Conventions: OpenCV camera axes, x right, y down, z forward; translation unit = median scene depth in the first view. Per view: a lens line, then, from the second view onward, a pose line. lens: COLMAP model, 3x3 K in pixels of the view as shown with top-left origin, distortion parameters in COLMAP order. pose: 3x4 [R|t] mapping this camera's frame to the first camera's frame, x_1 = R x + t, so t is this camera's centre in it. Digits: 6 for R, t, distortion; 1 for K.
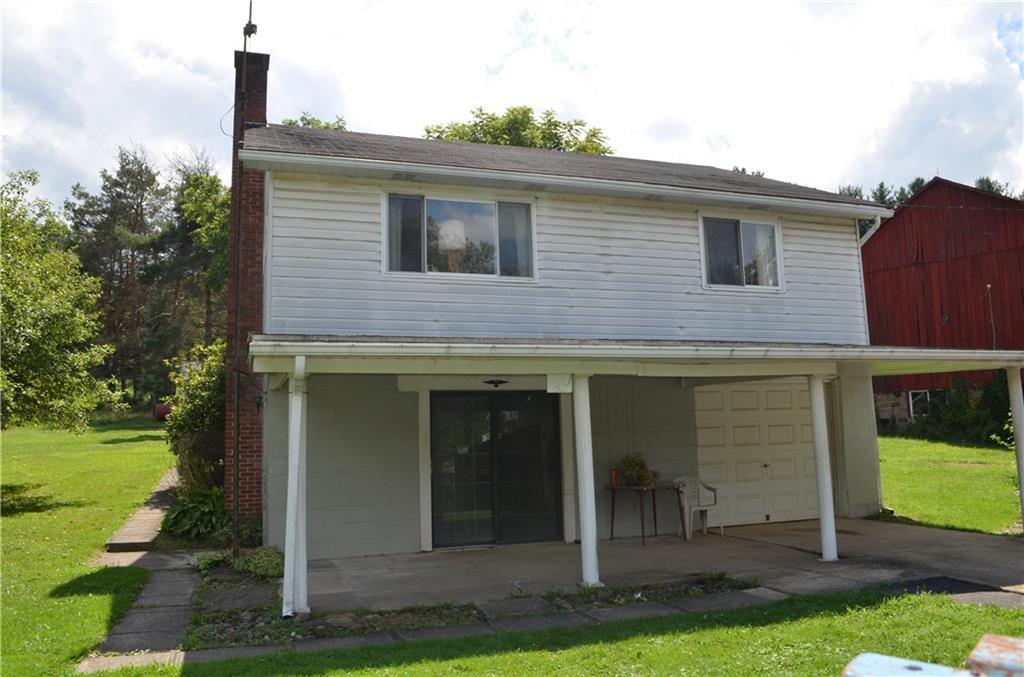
lens RADIAL K [[798.3, 0, 511.9], [0, 798.3, 335.8], [0, 0, 1]] dist [-0.081060, -0.004854]
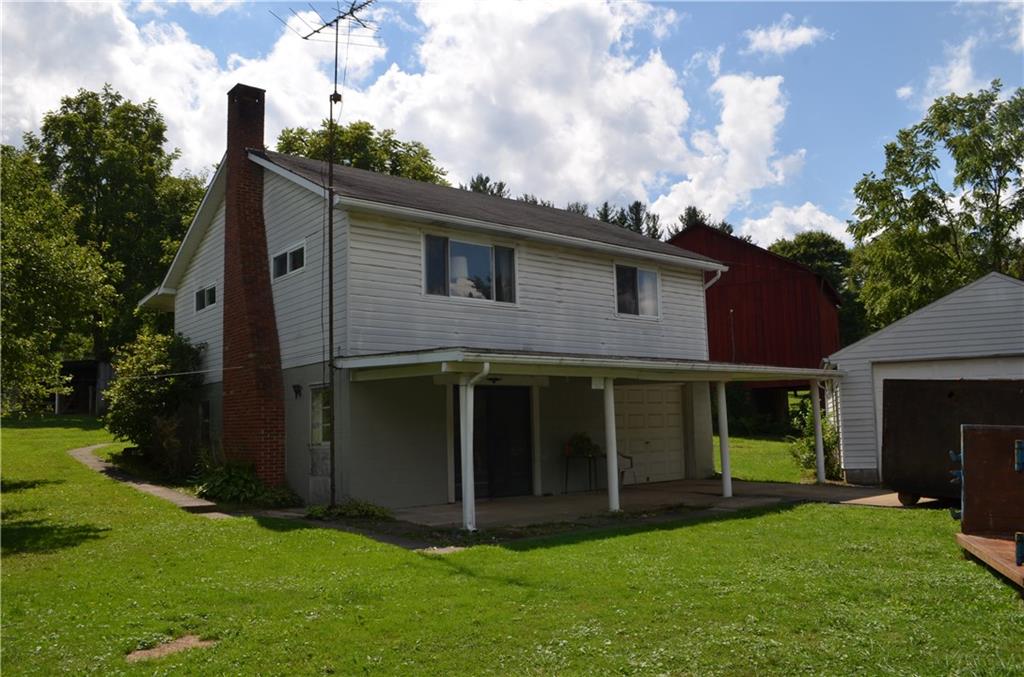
lens RADIAL K [[798.3, 0, 512.0], [0, 798.3, 341.8], [0, 0, 1]] dist [-0.081060, -0.004854]
pose [[0.938942, 0.041944, 0.341510, -0.436724], [-0.047291, 0.998854, 0.007343, -0.016911], [-0.340811, -0.023045, 0.939849, -0.277531]]
